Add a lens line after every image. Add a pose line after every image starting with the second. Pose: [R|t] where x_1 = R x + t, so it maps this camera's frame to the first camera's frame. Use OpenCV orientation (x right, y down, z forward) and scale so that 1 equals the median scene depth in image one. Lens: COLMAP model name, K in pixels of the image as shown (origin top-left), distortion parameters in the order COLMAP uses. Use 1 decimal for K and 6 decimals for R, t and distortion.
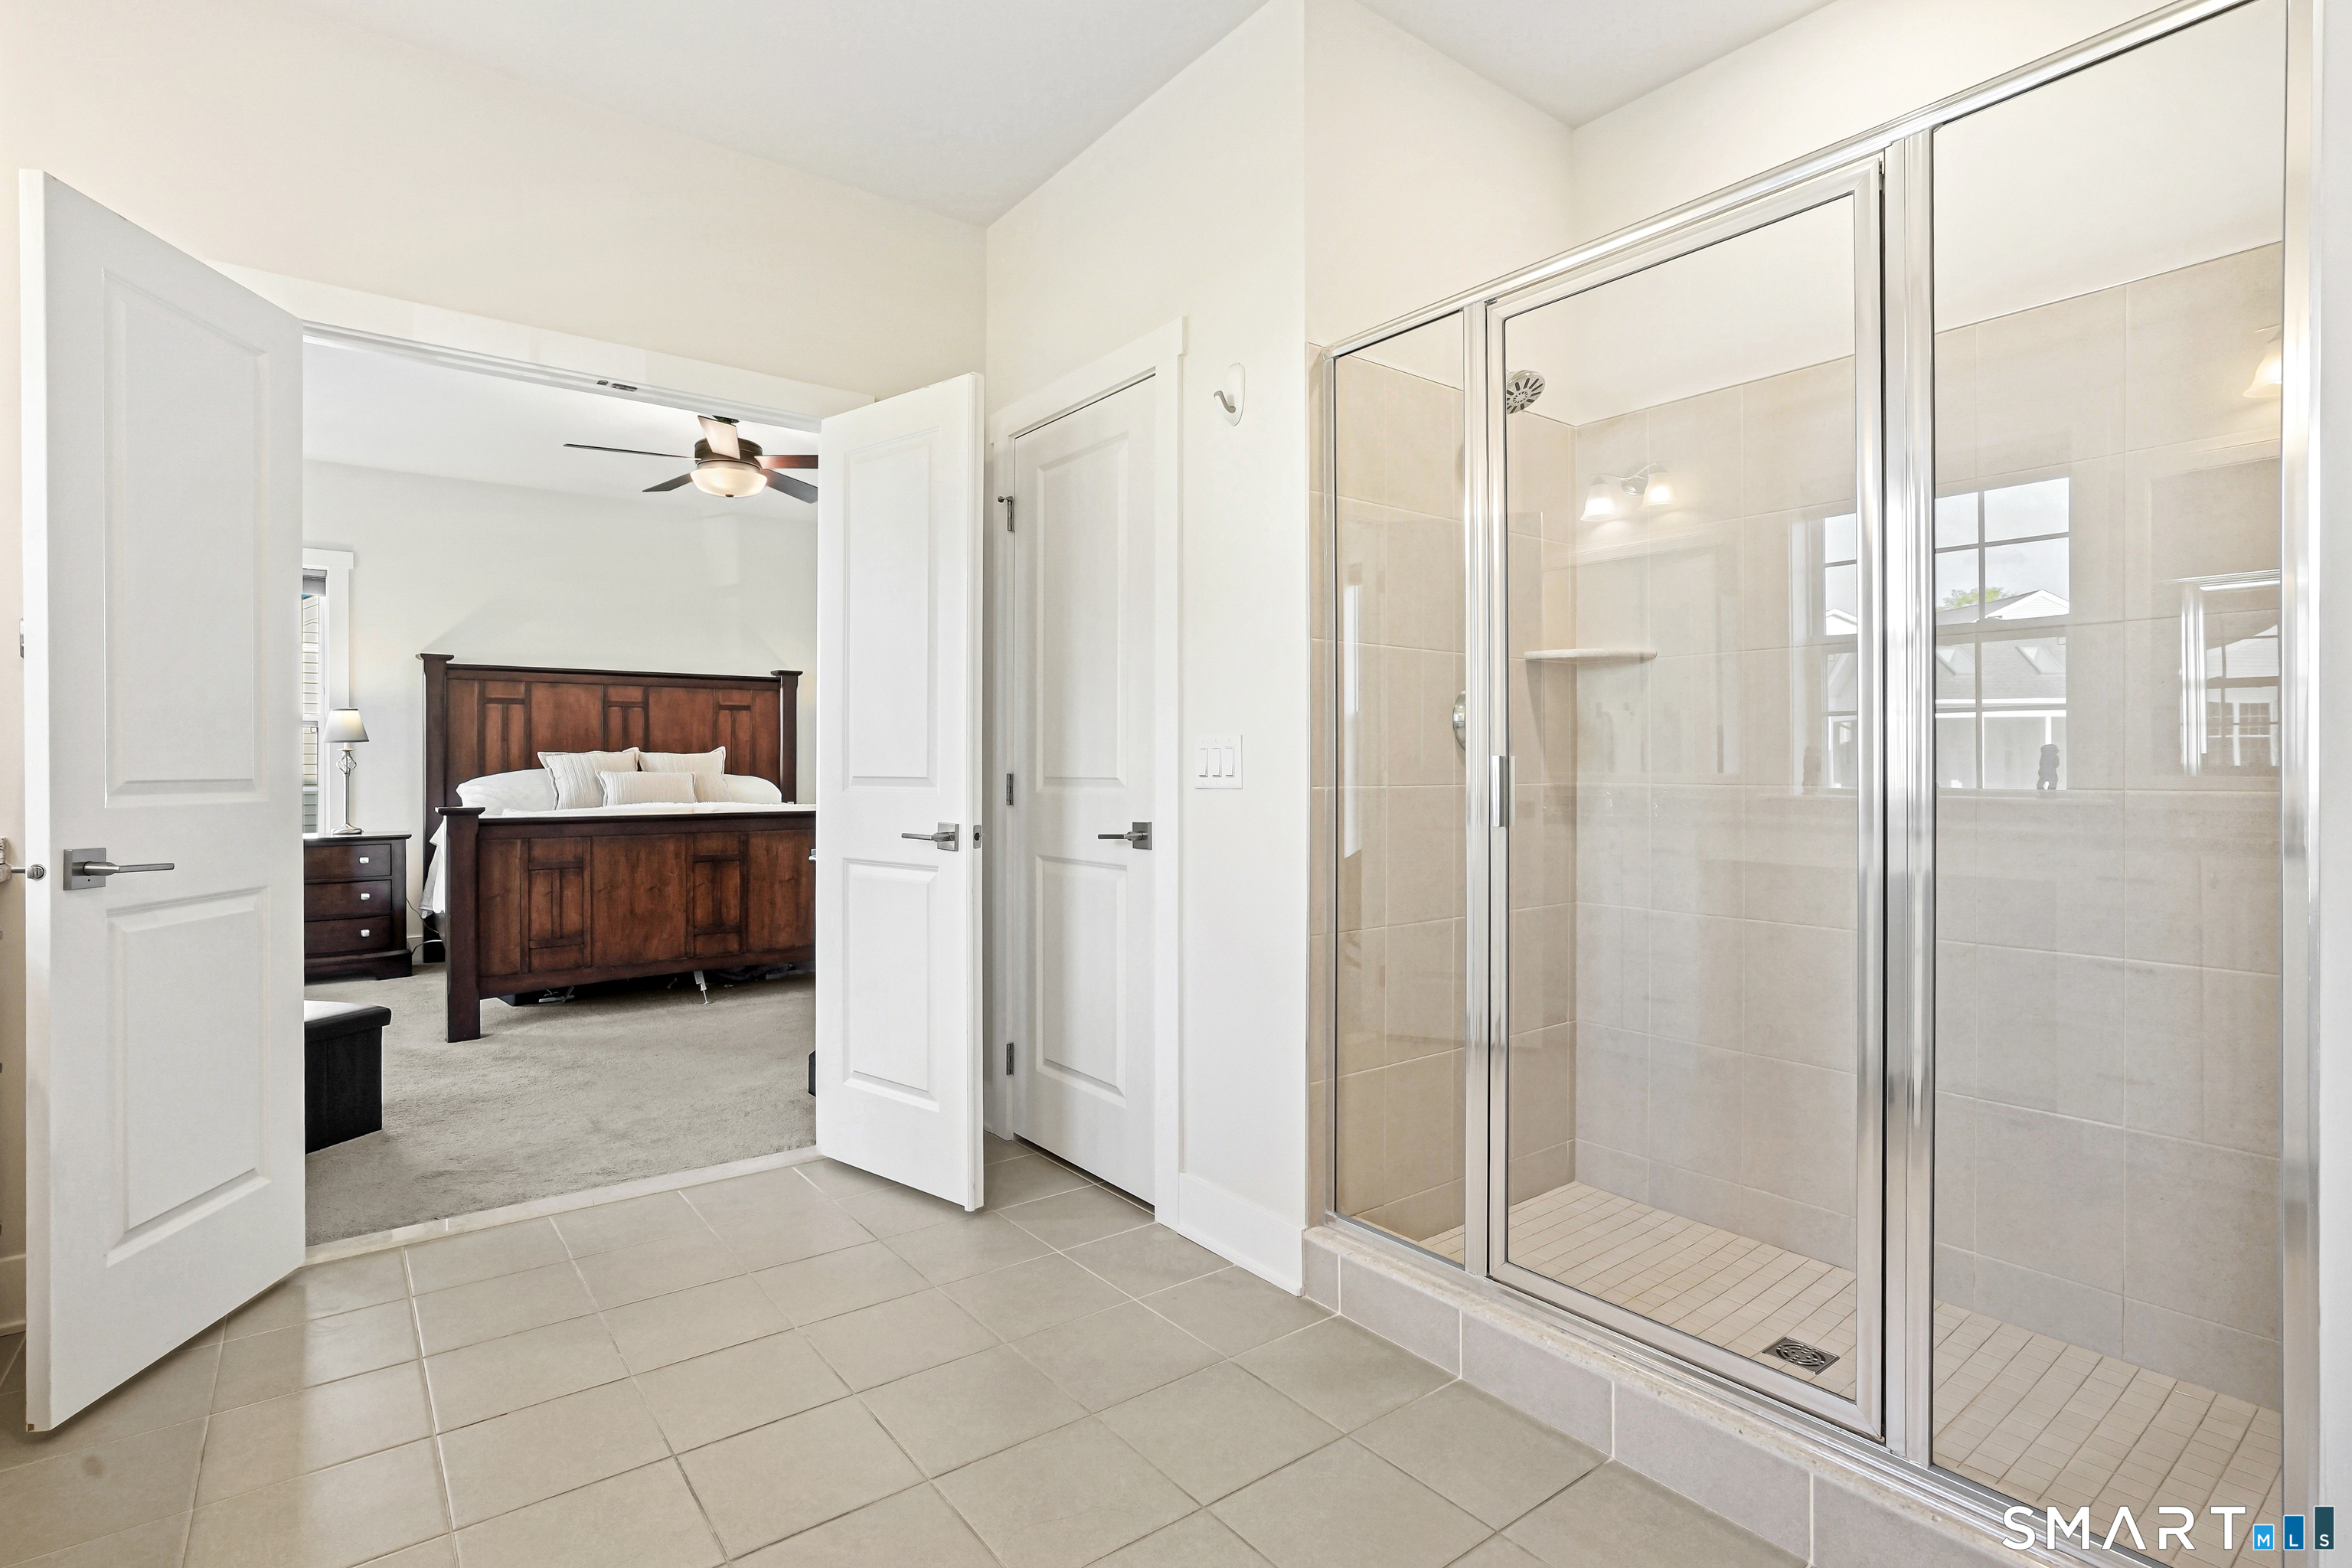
lens RADIAL K [[1135.4, 0, 1176.0], [0, 1135.4, 784.0], [0, 0, 1]] dist [-0.000488, 0.001528]
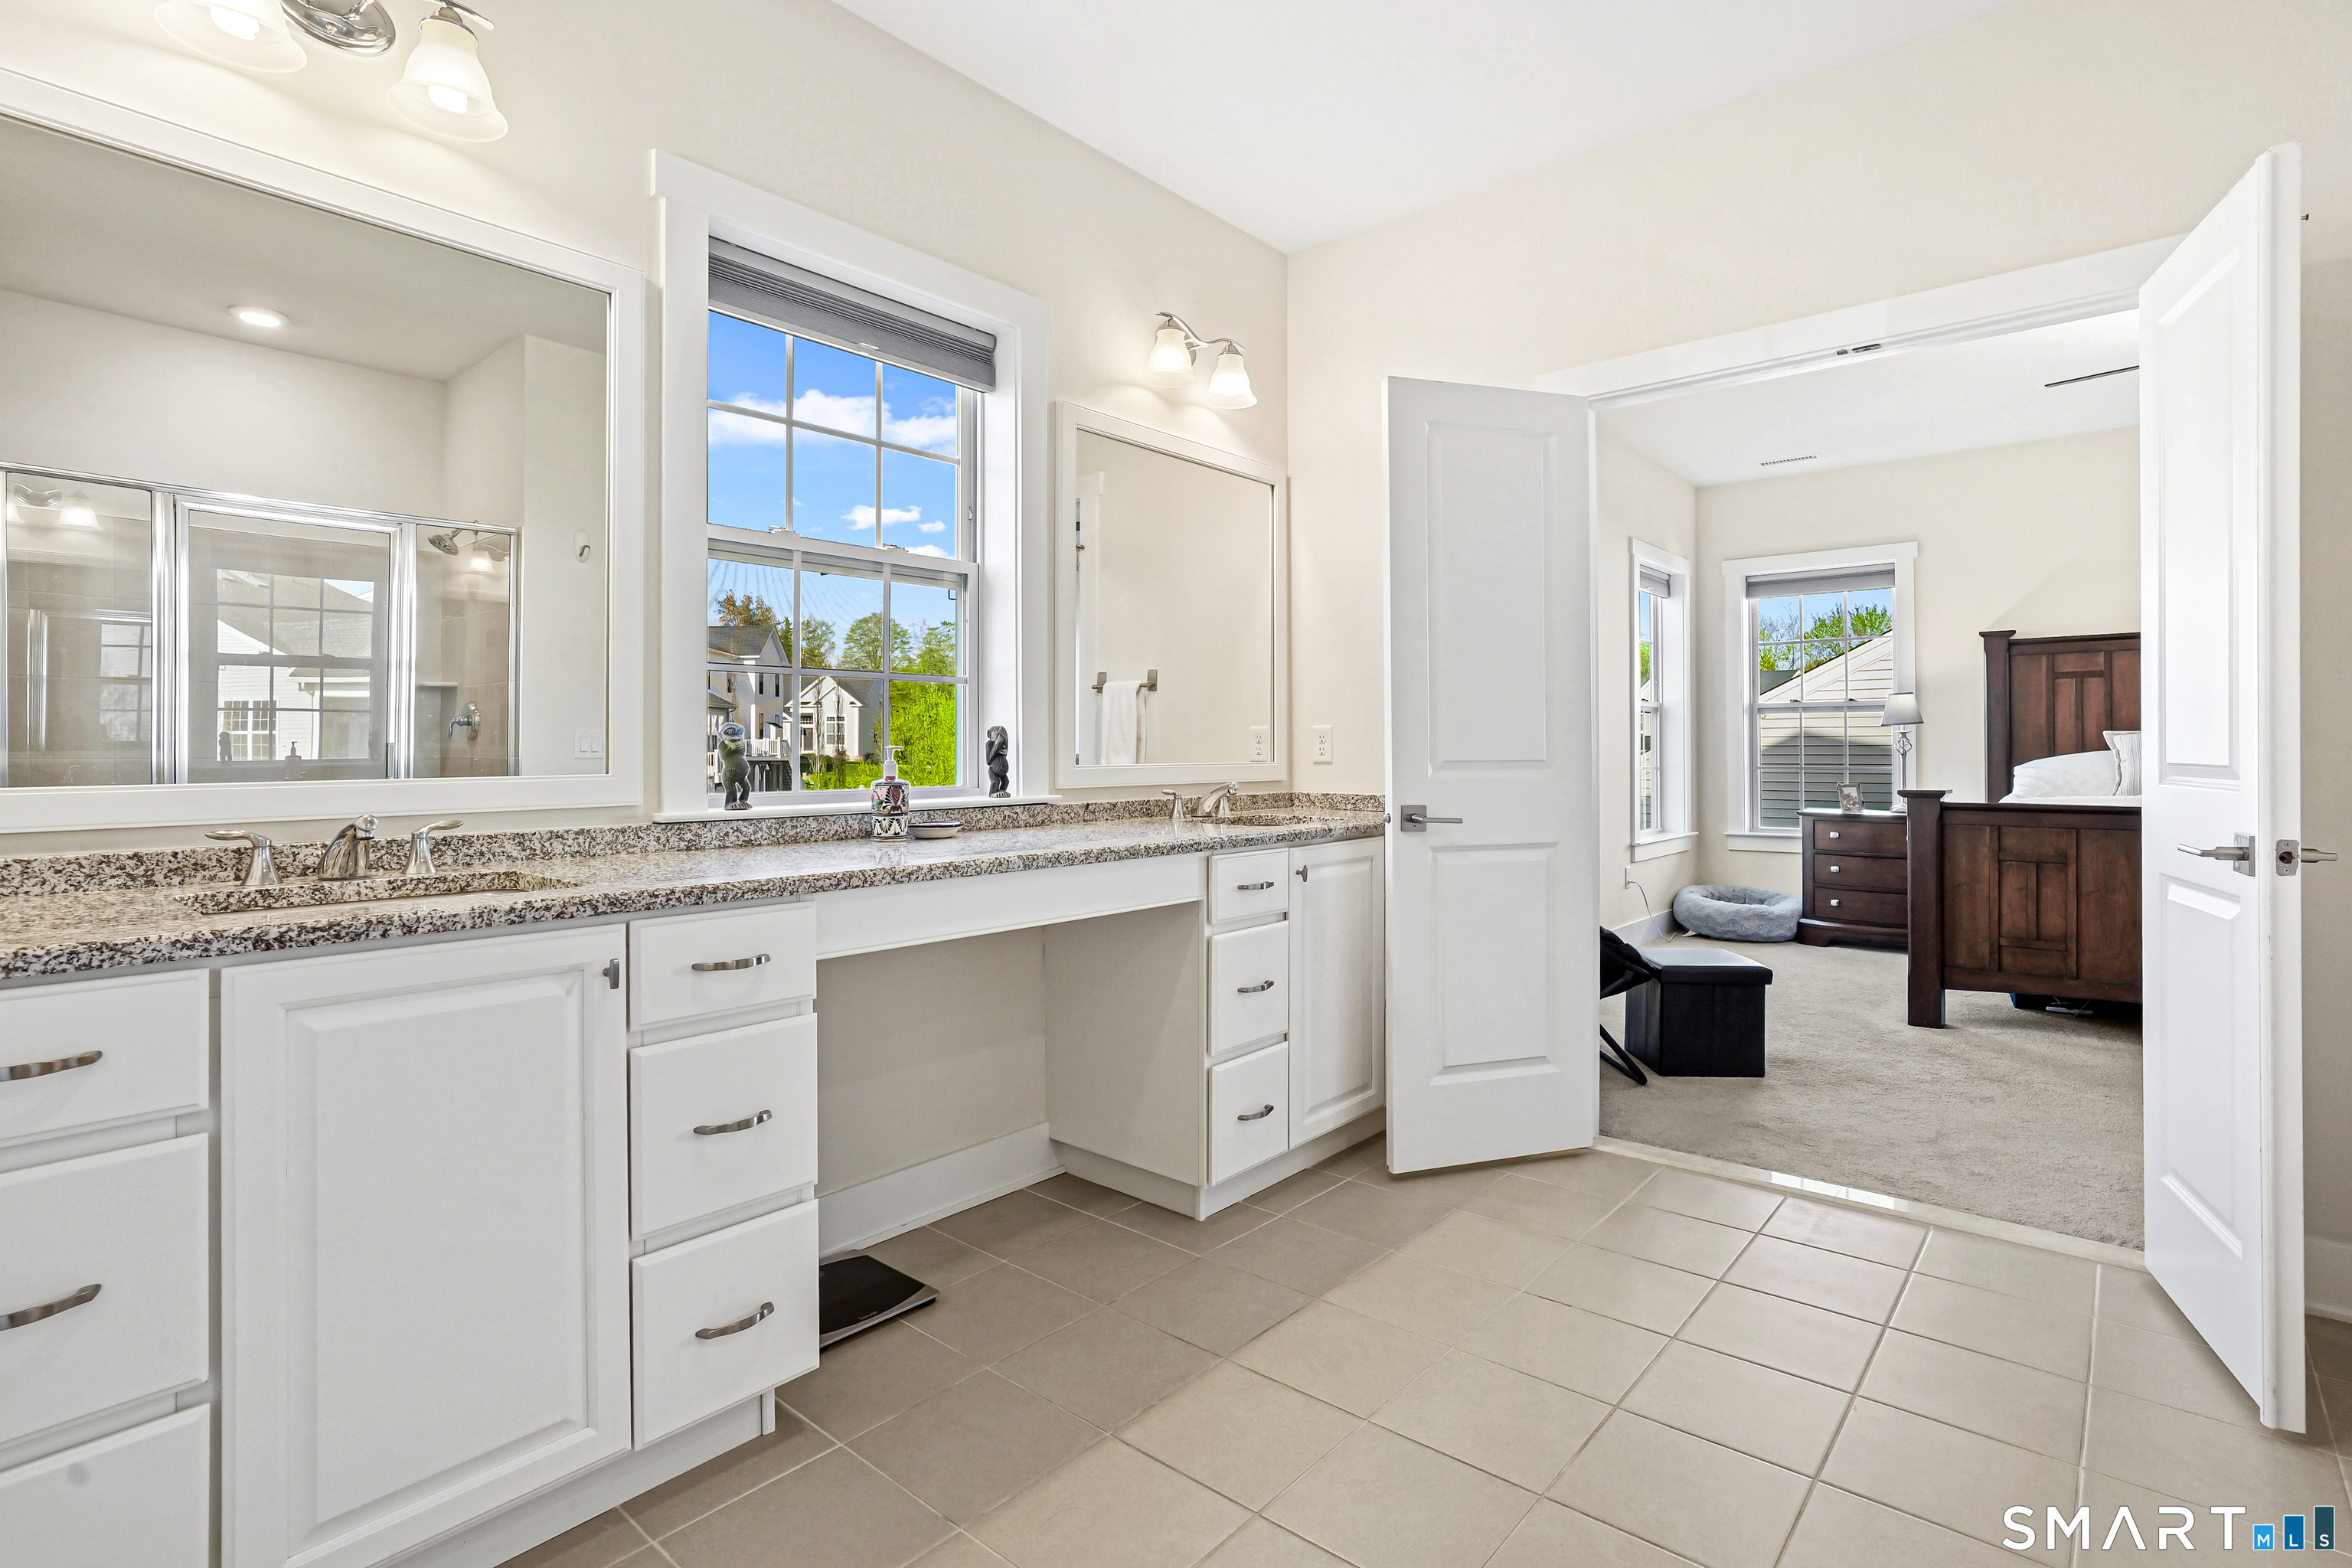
lens RADIAL K [[1167.5, 0, 1175.2], [0, 1167.5, 759.8], [0, 0, 1]] dist [-0.022397, 0.000373]
pose [[0.204163, 0.008025, -0.978904, 0.284992], [-0.011086, 0.999921, 0.005885, -0.005484], [0.978874, 0.009650, 0.204236, 0.205582]]
